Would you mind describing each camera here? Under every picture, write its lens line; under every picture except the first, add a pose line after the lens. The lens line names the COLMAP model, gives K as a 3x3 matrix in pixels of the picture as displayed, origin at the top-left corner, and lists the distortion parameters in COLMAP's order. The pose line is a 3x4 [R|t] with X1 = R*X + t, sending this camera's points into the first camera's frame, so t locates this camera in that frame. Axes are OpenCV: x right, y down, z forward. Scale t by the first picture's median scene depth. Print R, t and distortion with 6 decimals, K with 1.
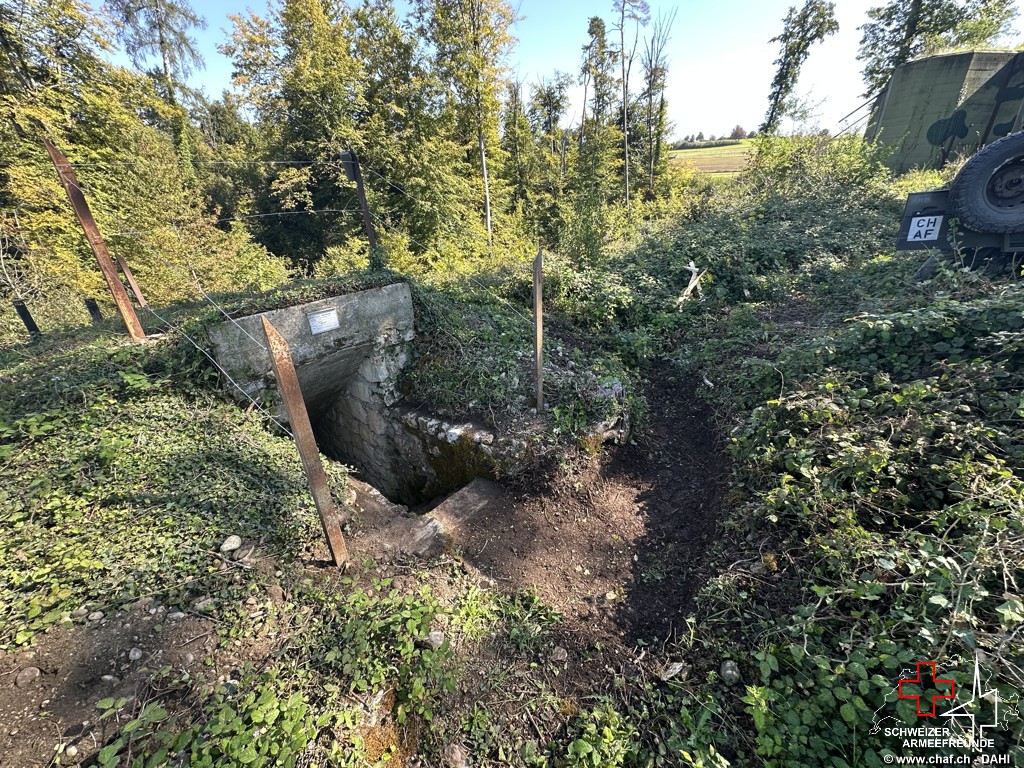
lens RADIAL K [[411.4, 0, 512.0], [0, 411.4, 384.0], [0, 0, 1]] dist [-0.000108, -0.000013]
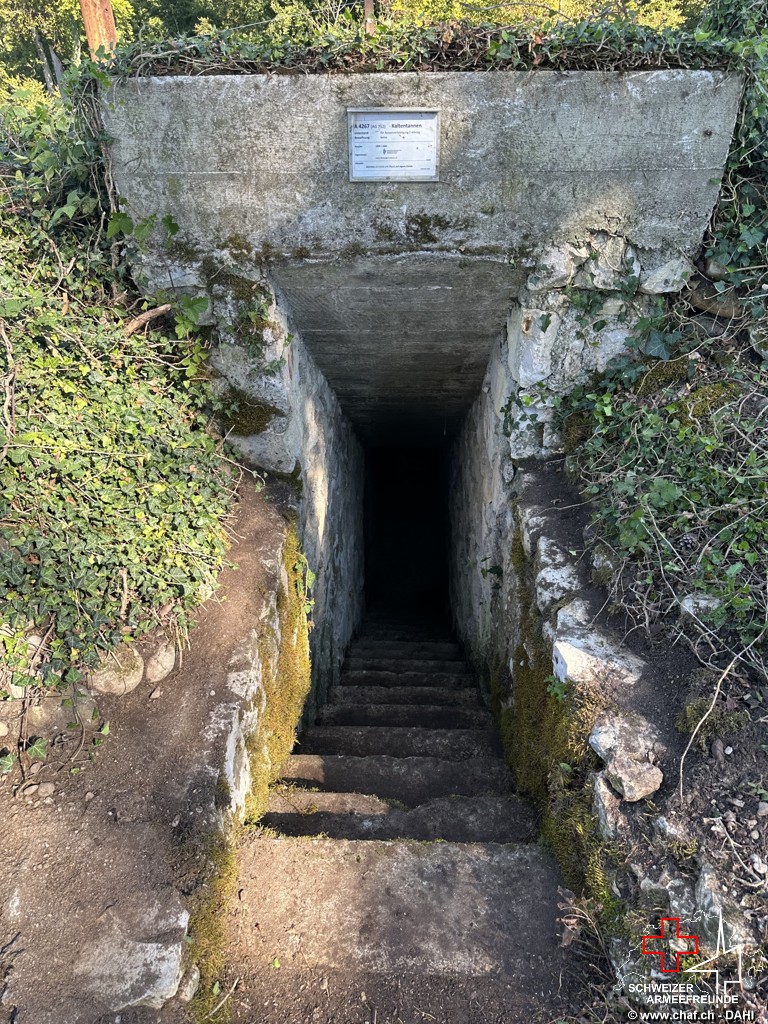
lens RADIAL K [[708.6, 0, 384.0], [0, 708.6, 512.0], [0, 0, 1]] dist [-0.000833, -0.003621]
pose [[0.605498, 0.495320, -0.622921, 0.032356], [-0.347508, 0.868706, 0.352970, -0.091324], [0.715969, 0.002748, 0.698127, 0.570231]]
